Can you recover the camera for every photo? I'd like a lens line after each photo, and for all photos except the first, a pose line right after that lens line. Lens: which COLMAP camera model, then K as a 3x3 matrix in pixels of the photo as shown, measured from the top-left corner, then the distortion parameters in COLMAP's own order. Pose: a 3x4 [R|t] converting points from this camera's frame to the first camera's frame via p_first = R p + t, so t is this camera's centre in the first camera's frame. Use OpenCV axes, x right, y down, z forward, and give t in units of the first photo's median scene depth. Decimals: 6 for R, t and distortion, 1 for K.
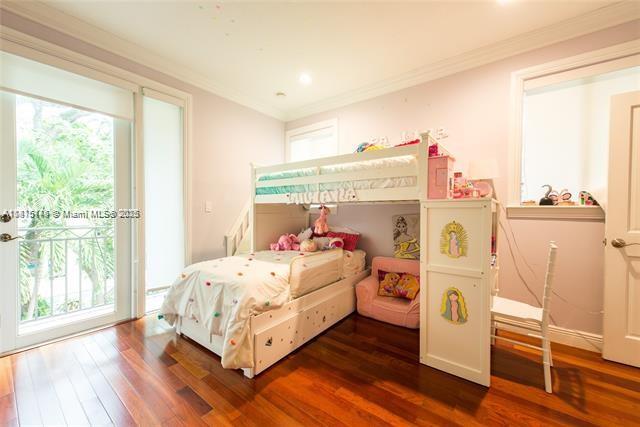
lens RADIAL K [[245.3, 0, 320.0], [0, 245.3, 213.5], [0, 0, 1]] dist [-0.001593, -0.000206]
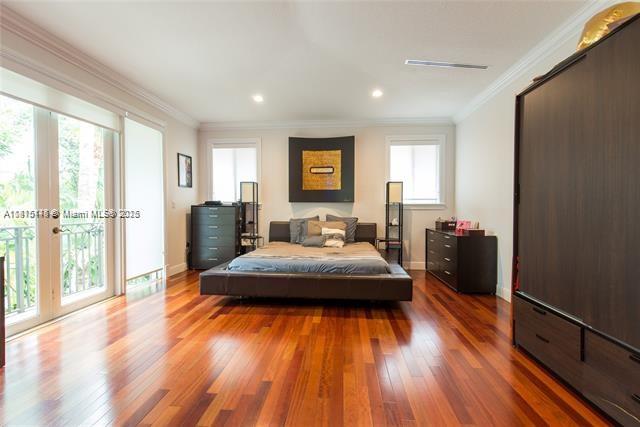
lens RADIAL K [[338.8, 0, 320.0], [0, 338.8, 213.5], [0, 0, 1]] dist [0.000442, 0.000133]
pose [[0.839868, -0.002792, 0.542783, -0.802755], [-0.002554, 0.999955, 0.009095, -0.016141], [-0.542785, -0.009025, 0.839823, -0.937638]]
